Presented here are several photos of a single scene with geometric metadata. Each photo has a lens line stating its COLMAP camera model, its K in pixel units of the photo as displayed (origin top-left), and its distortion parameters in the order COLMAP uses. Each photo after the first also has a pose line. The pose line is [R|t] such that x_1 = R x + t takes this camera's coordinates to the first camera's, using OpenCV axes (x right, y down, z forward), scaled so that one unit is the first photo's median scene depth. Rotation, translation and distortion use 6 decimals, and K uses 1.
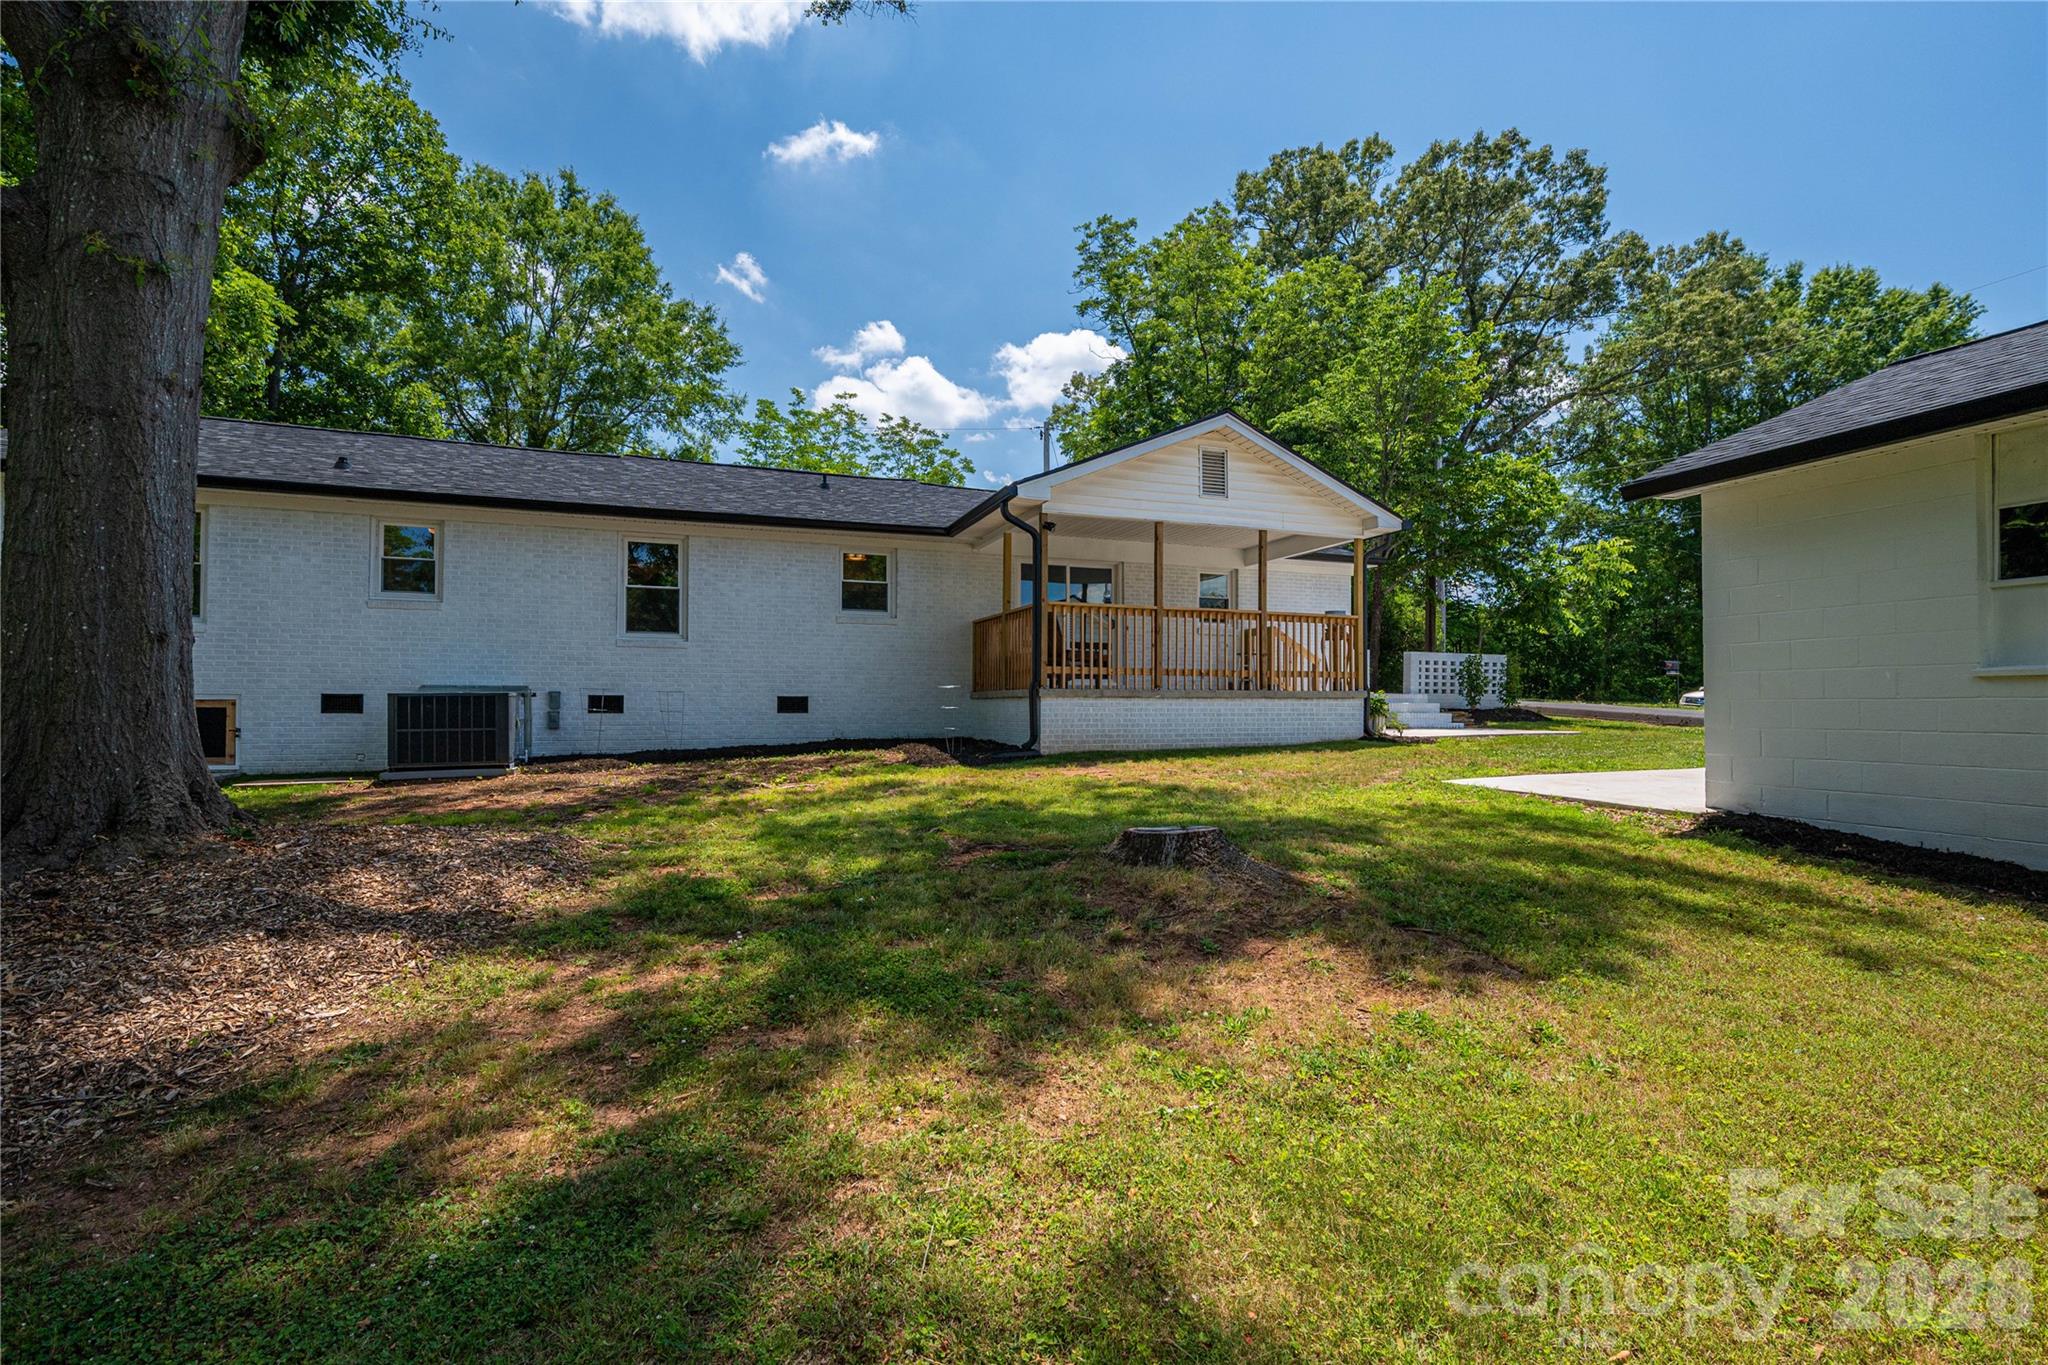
lens RADIAL K [[910.9, 0, 1030.5], [0, 910.9, 685.5], [0, 0, 1]] dist [0.003115, 0.000302]
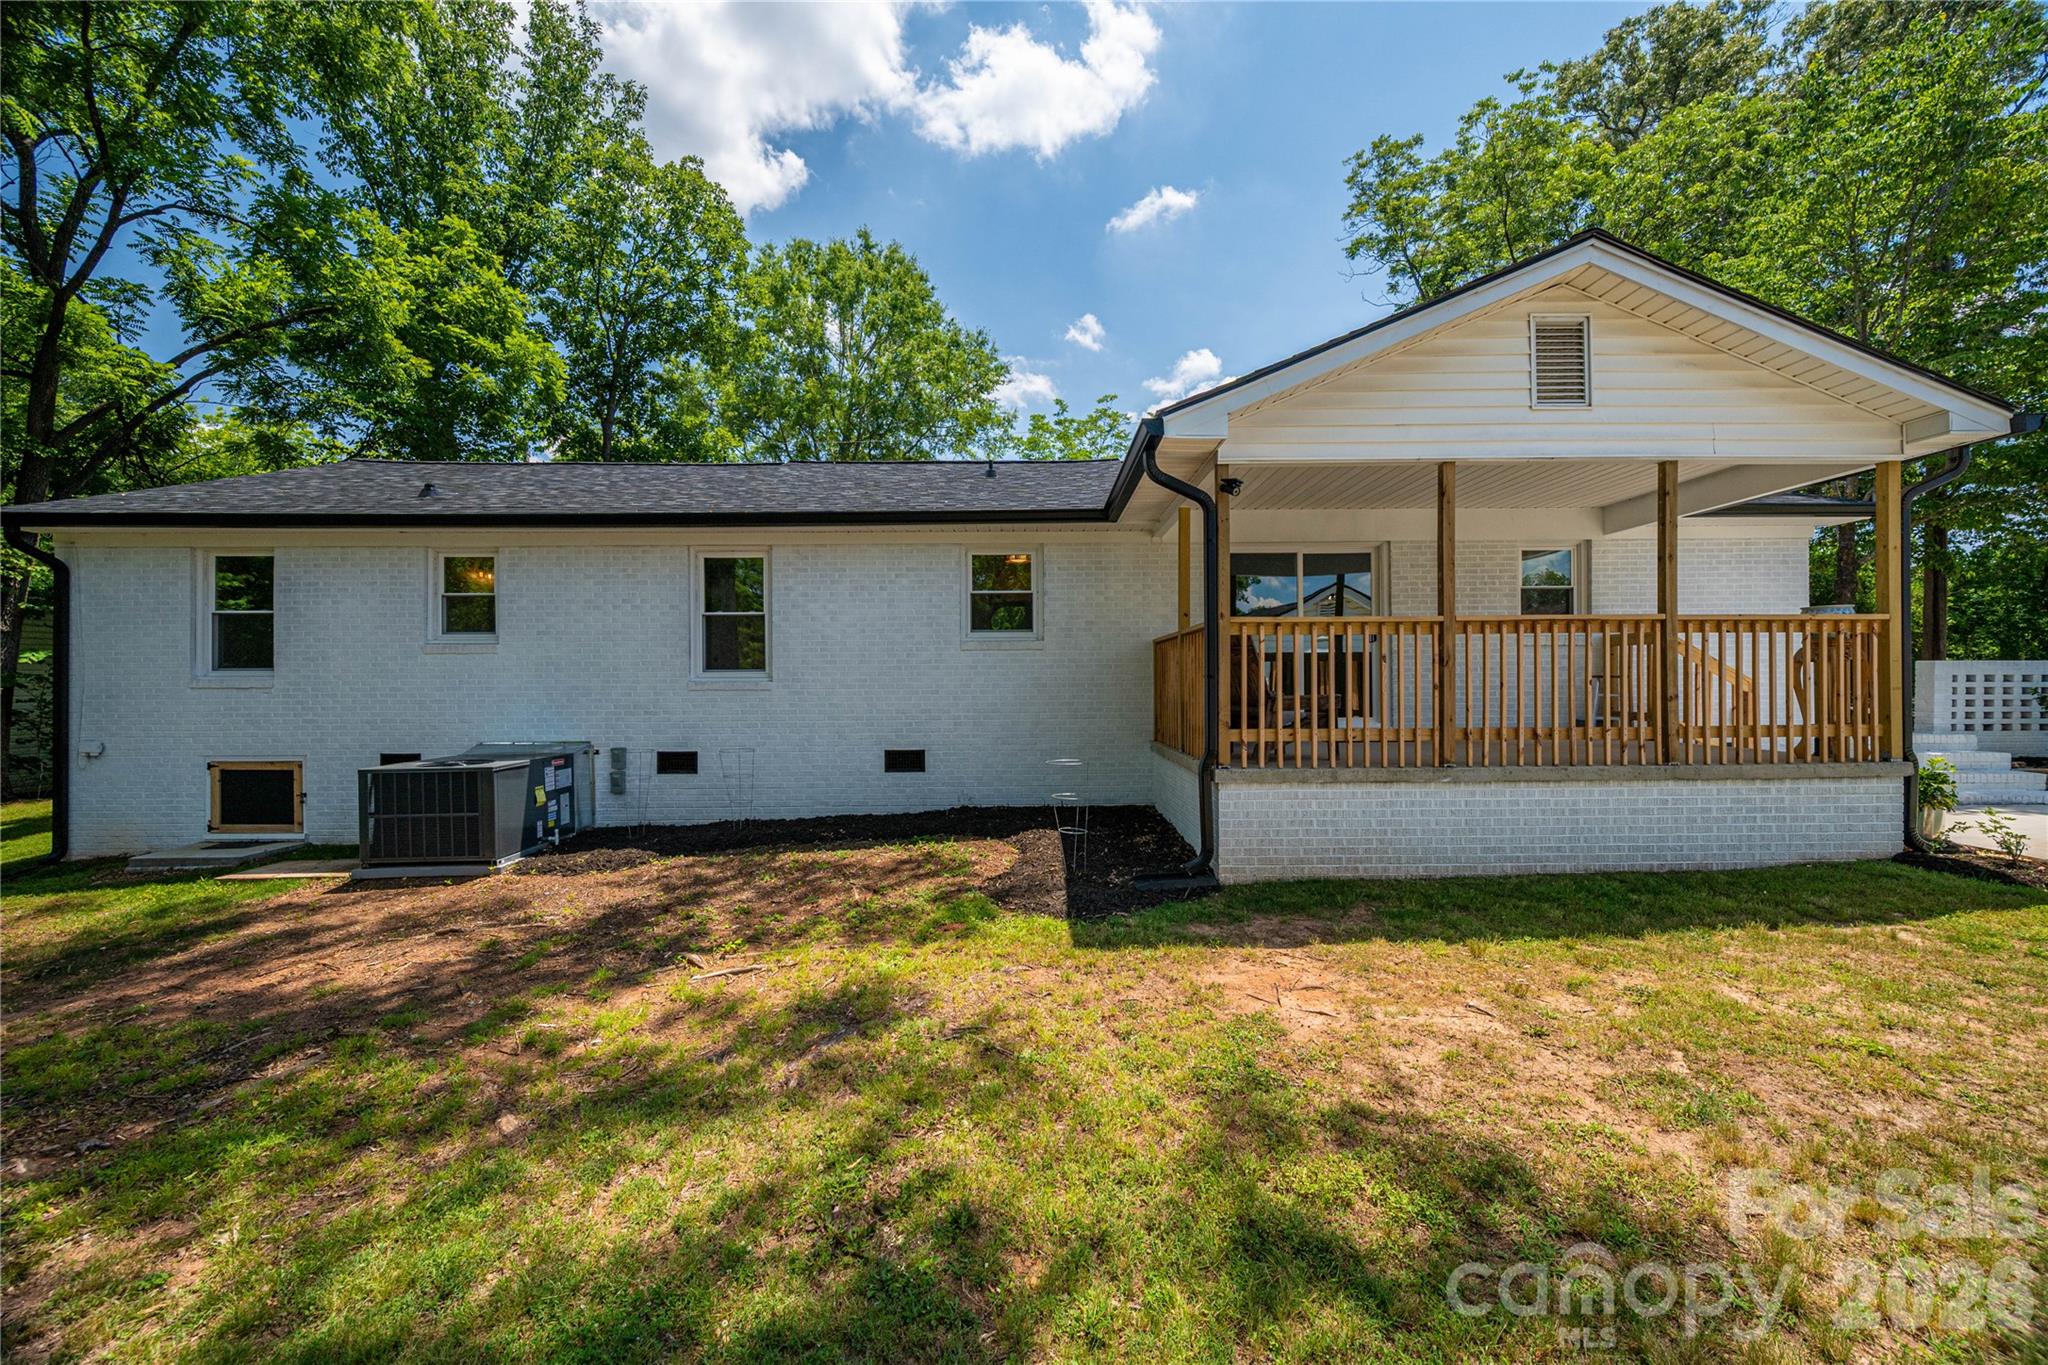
lens RADIAL K [[812.2, 0, 1019.6], [0, 812.2, 684.9], [0, 0, 1]] dist [0.003029, -0.000188]
pose [[0.937922, -0.008345, -0.346746, 0.060350], [0.014611, 0.999774, 0.015461, -0.049592], [0.346539, -0.019568, 0.937832, 0.394213]]
